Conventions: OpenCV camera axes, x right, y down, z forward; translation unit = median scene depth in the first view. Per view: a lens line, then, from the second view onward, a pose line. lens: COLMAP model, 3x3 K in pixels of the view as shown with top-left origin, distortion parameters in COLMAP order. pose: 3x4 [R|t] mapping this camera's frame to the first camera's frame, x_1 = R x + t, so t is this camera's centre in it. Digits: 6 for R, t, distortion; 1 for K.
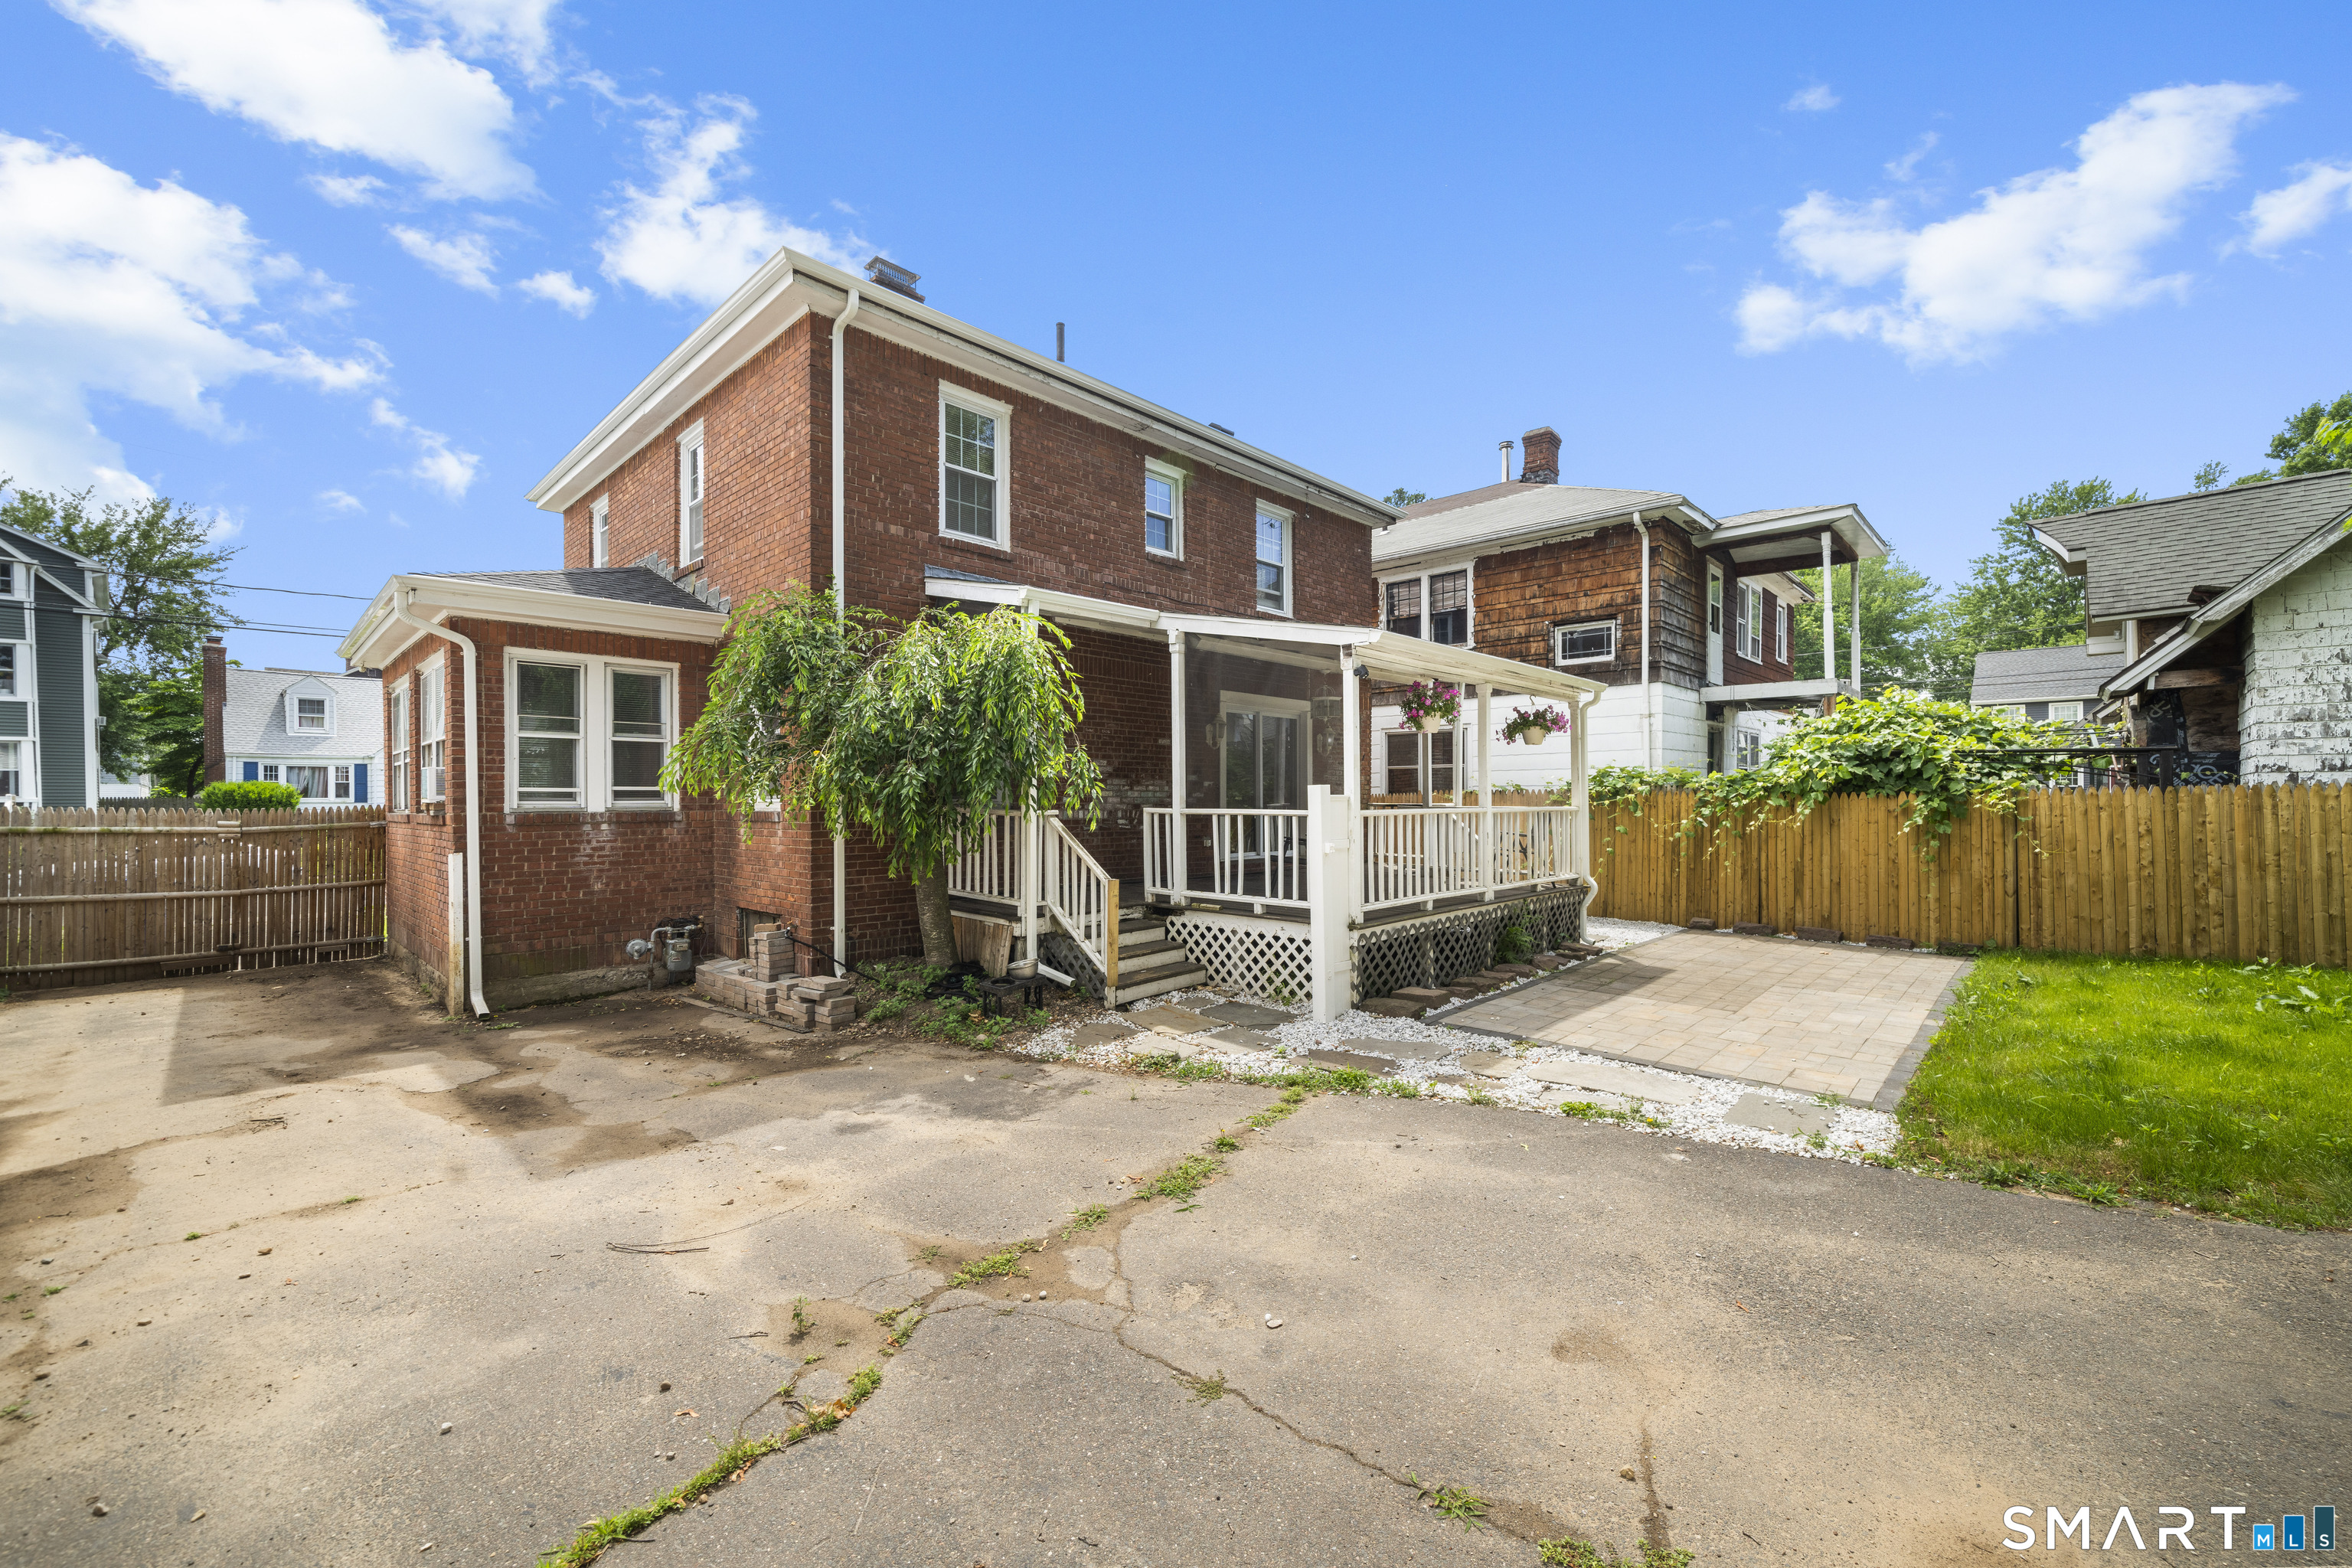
lens RADIAL K [[930.3, 0, 1183.2], [0, 930.3, 803.8], [0, 0, 1]] dist [0.003705, -0.000046]
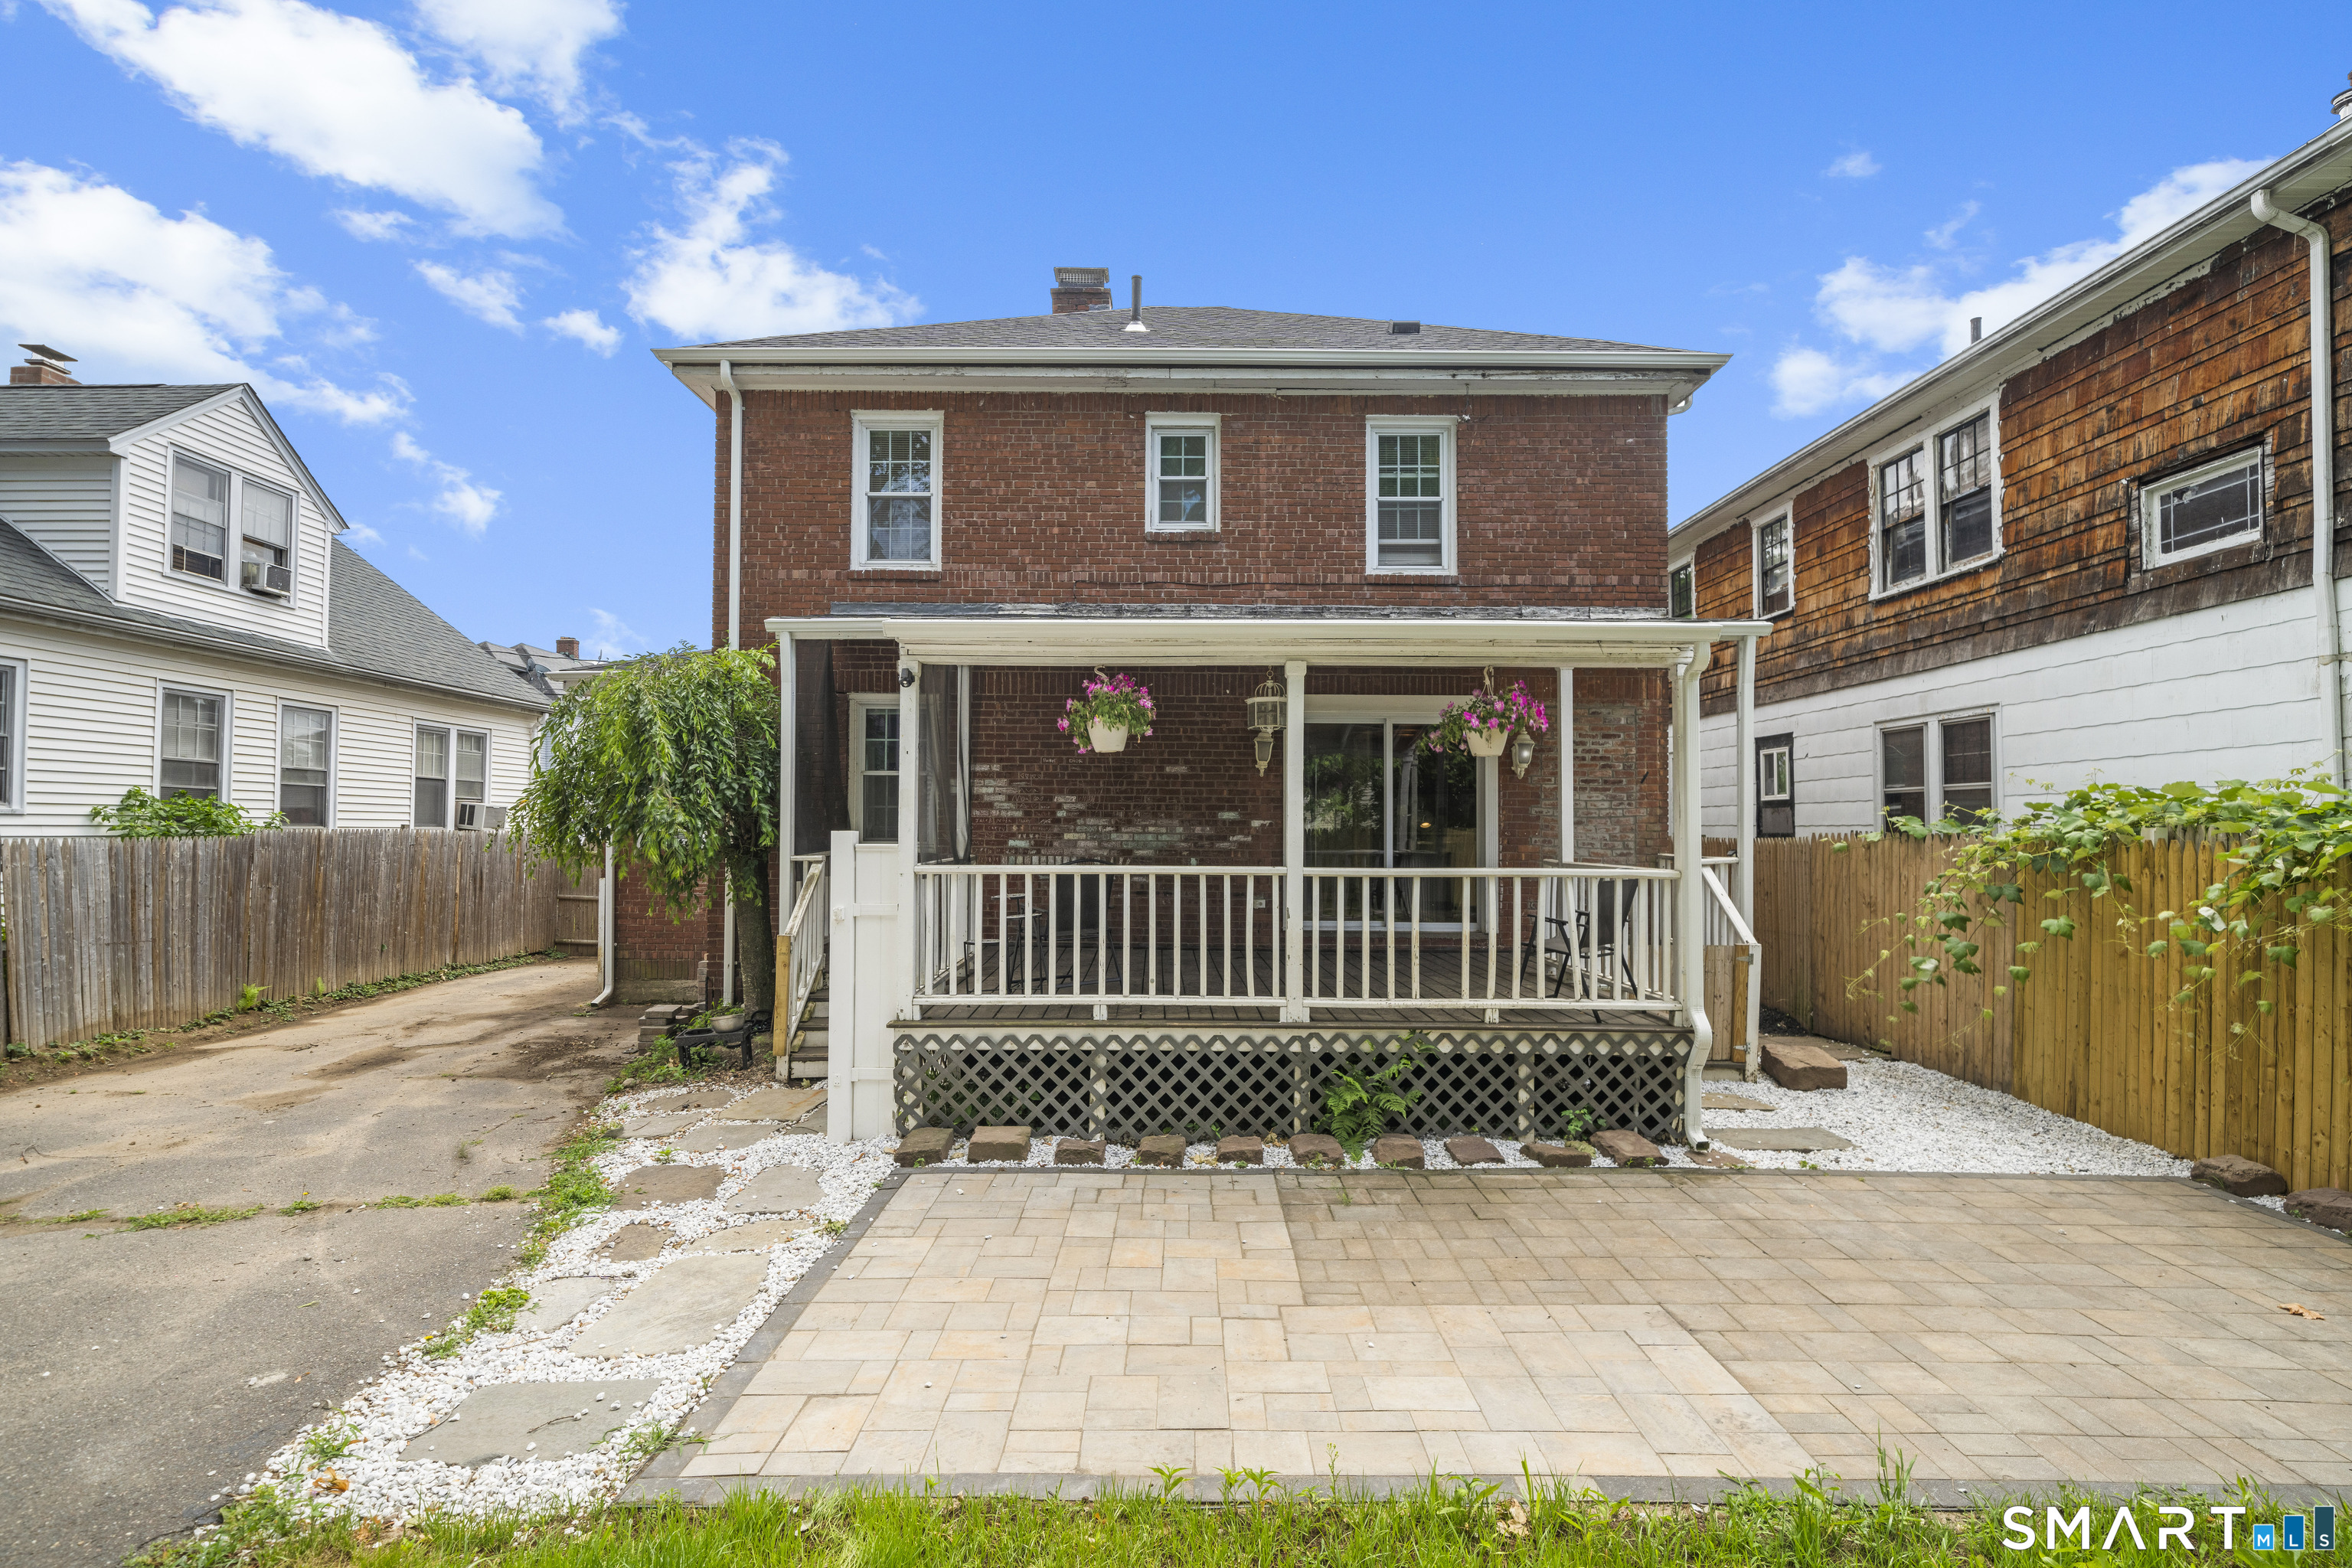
lens RADIAL K [[1103.6, 0, 1181.0], [0, 1103.6, 805.8], [0, 0, 1]] dist [0.000935, 0.001076]
pose [[0.688610, -0.009693, -0.725067, 0.788089], [-0.011175, 0.999650, -0.023977, -0.017492], [0.725045, 0.024613, 0.688261, 0.451126]]
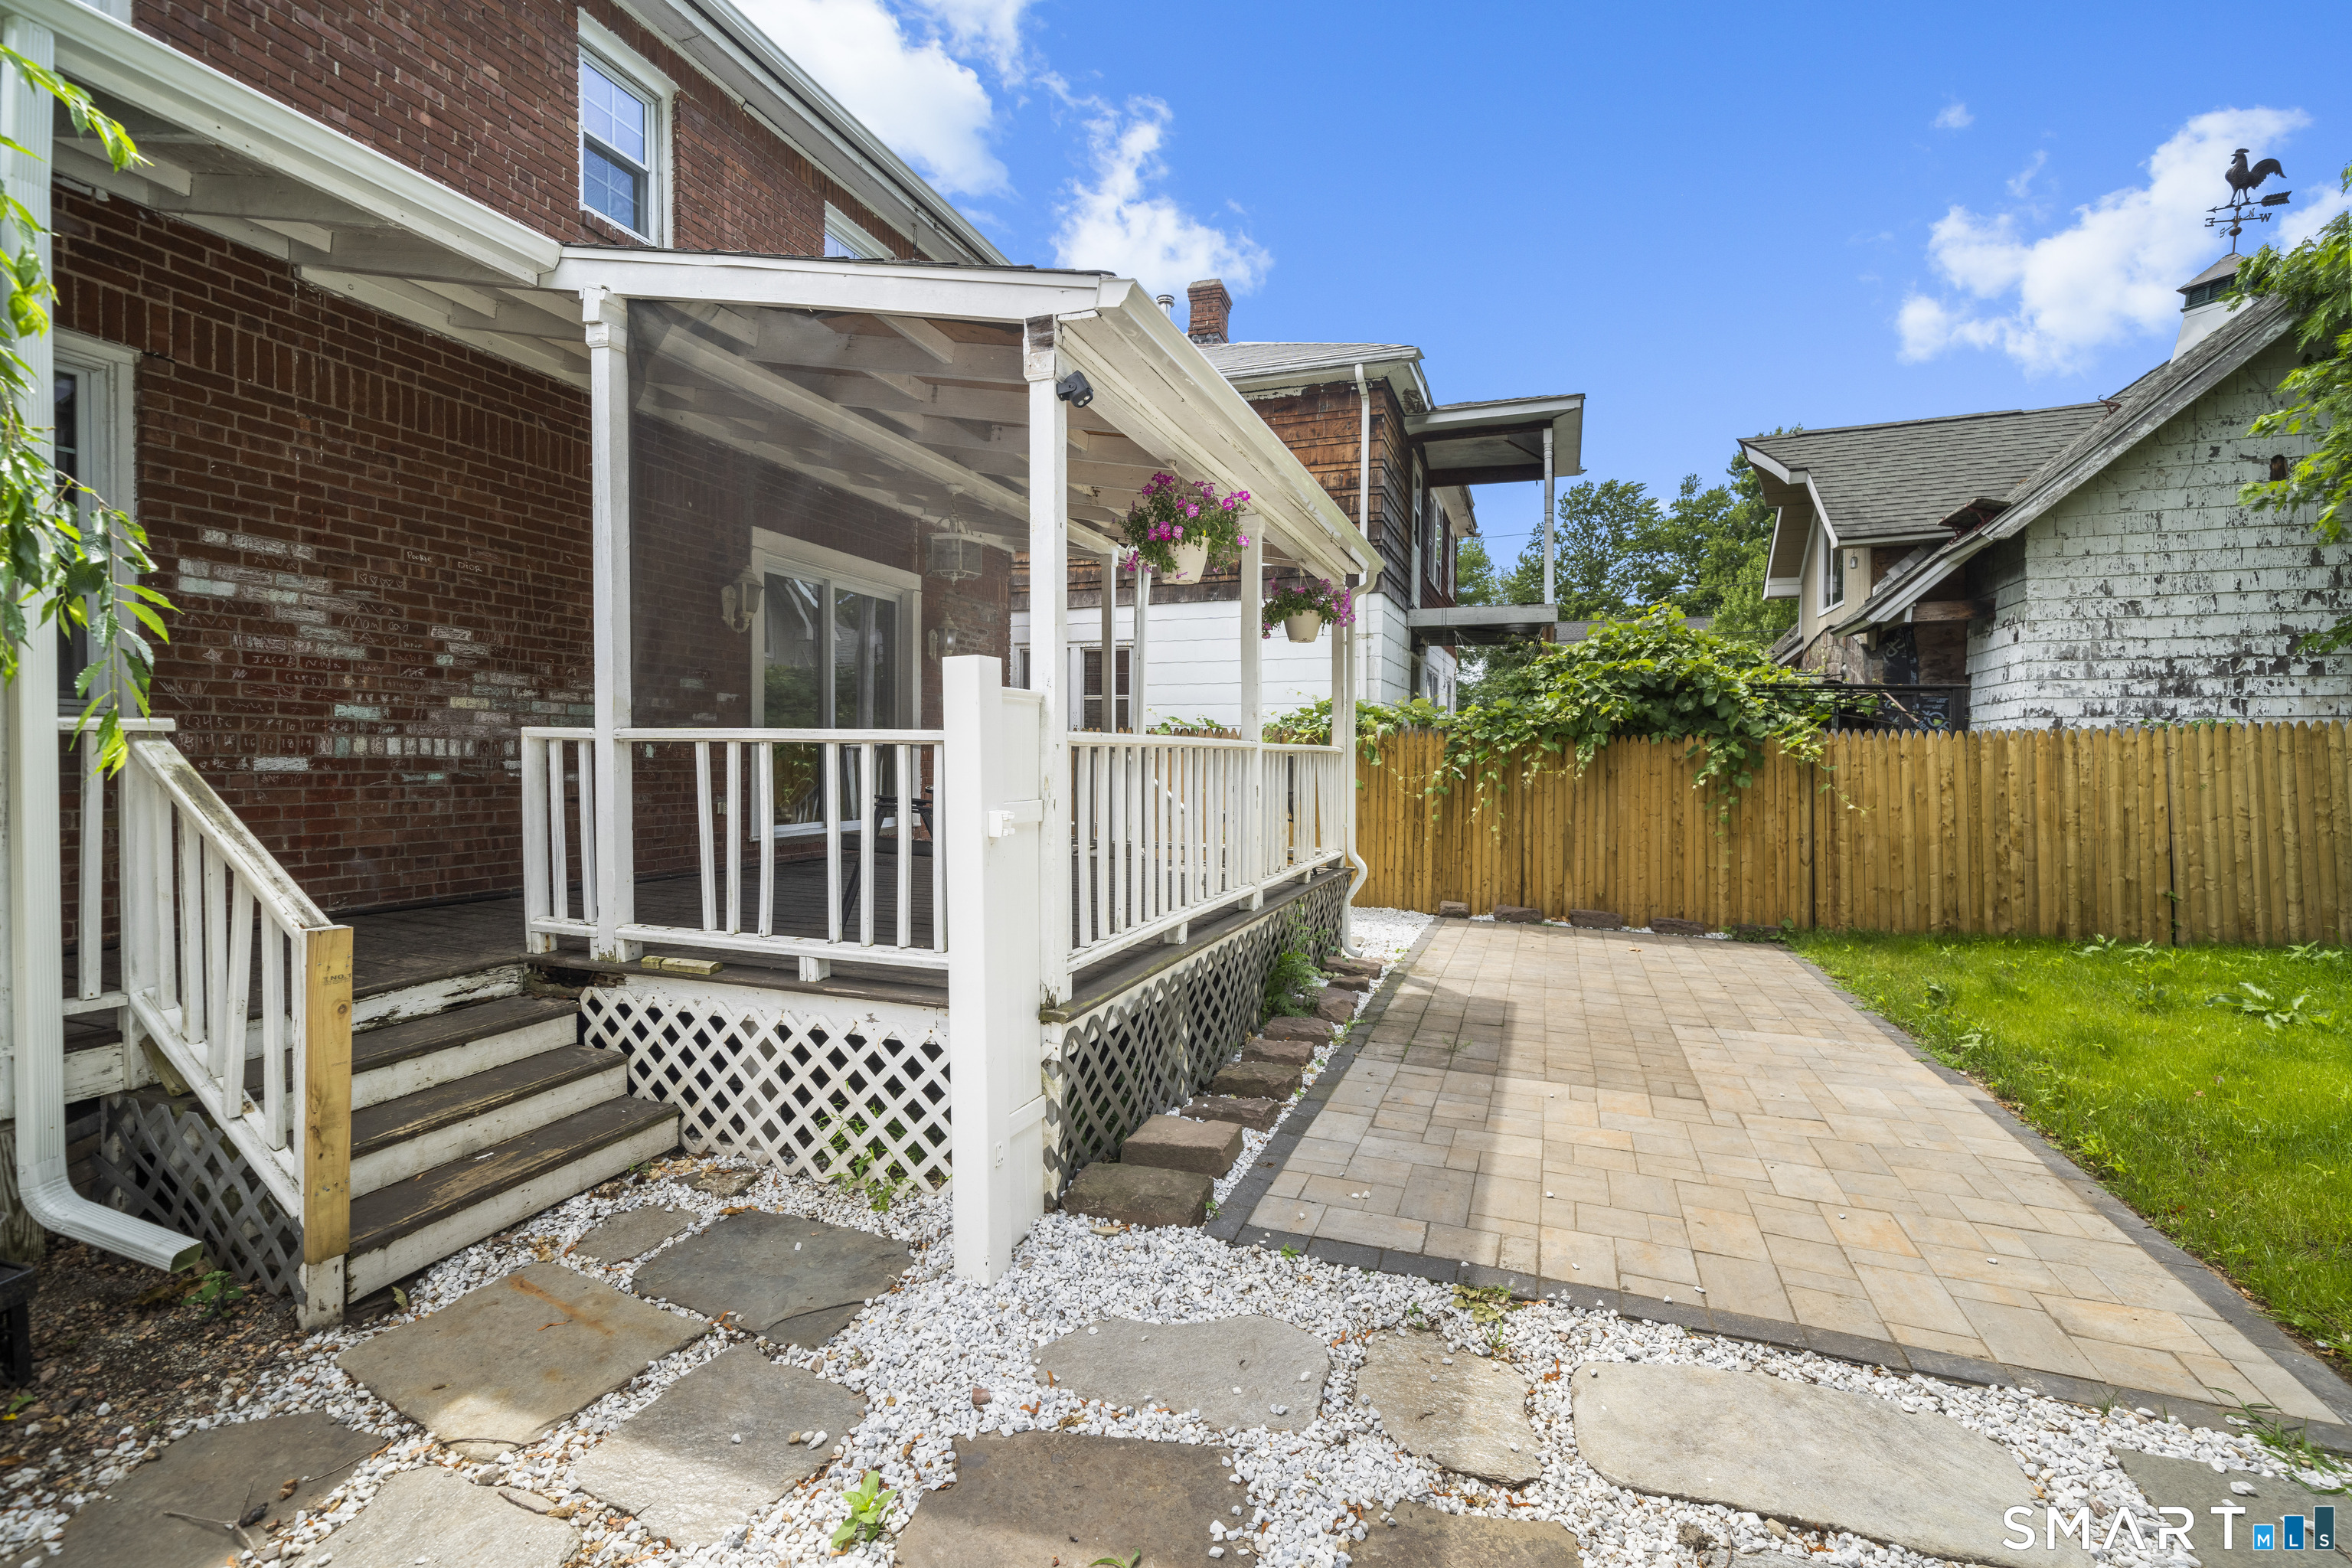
lens RADIAL K [[1005.8, 0, 1181.1], [0, 1005.8, 778.8], [0, 0, 1]] dist [-0.002062, 0.000135]
pose [[0.918002, 0.002338, 0.396569, 0.048236], [-0.009756, 0.999813, 0.016689, 0.016923], [-0.396456, -0.019190, 0.917853, 0.464809]]
